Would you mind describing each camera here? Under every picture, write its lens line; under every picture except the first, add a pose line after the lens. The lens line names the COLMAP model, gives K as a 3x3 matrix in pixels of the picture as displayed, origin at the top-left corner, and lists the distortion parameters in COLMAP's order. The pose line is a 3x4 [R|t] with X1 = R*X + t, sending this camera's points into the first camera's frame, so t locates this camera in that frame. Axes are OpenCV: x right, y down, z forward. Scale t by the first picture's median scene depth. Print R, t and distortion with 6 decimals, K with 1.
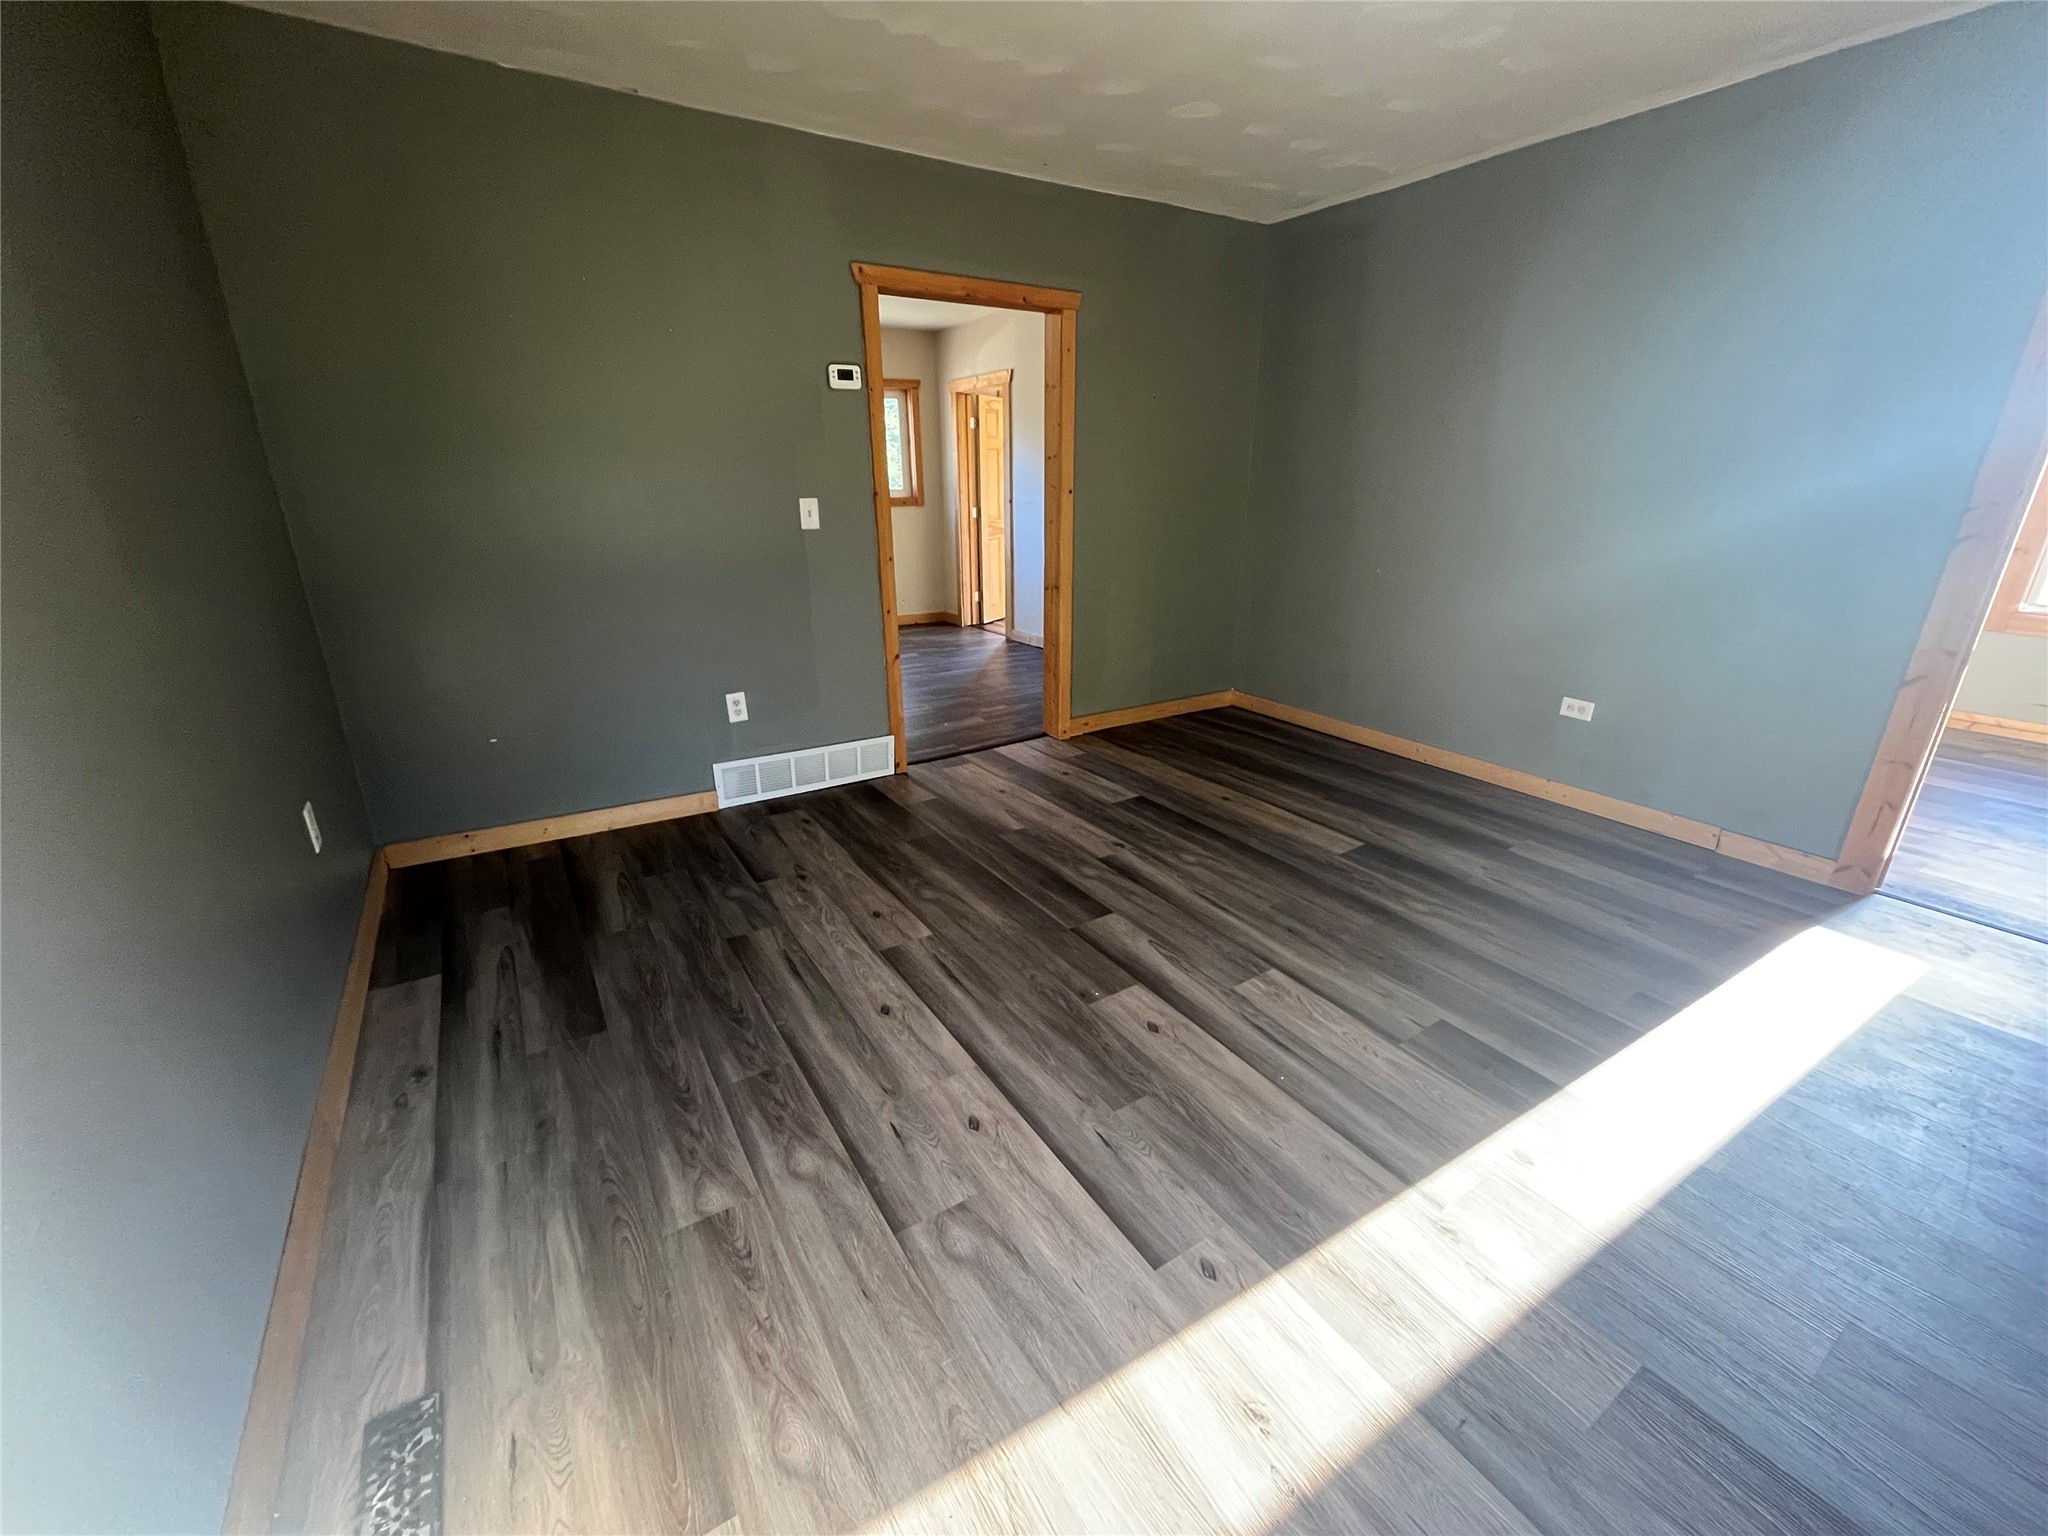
lens RADIAL K [[831.3, 0, 1020.8], [0, 831.3, 772.6], [0, 0, 1]] dist [0.001792, 0.000190]
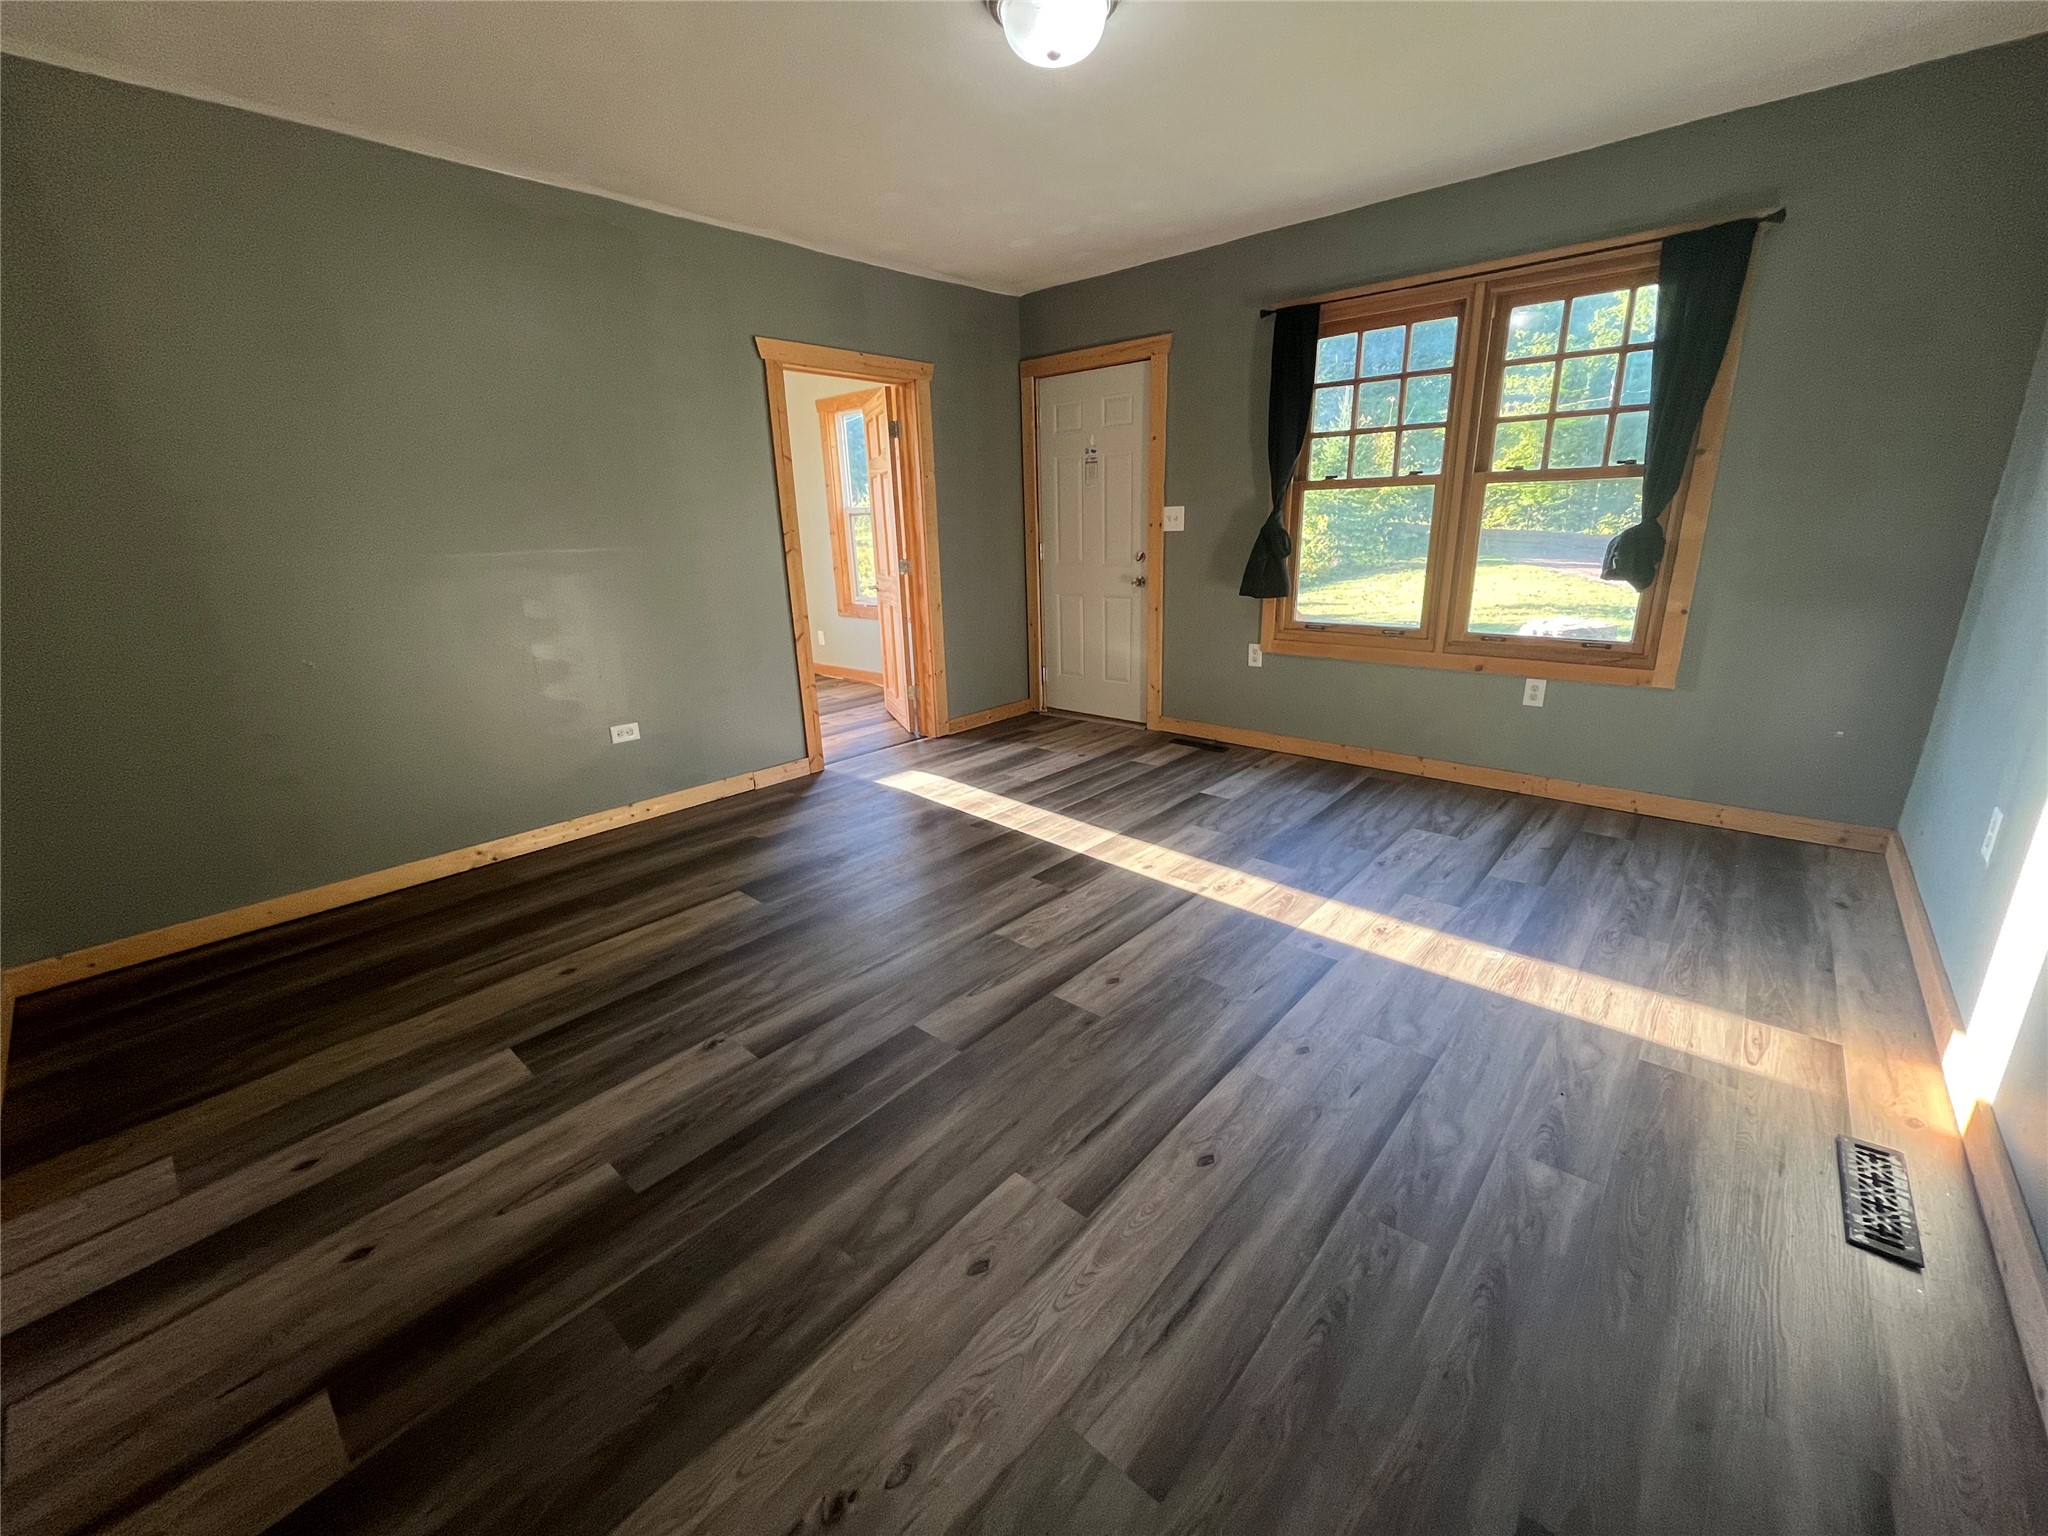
lens RADIAL K [[831.3, 0, 1025.9], [0, 831.3, 764.6], [0, 0, 1]] dist [0.001792, 0.000190]
pose [[-0.283655, -0.263472, 0.922021, -0.725022], [0.352279, 0.865649, 0.355740, -0.365731], [-0.891874, 0.425716, -0.152731, 1.096034]]
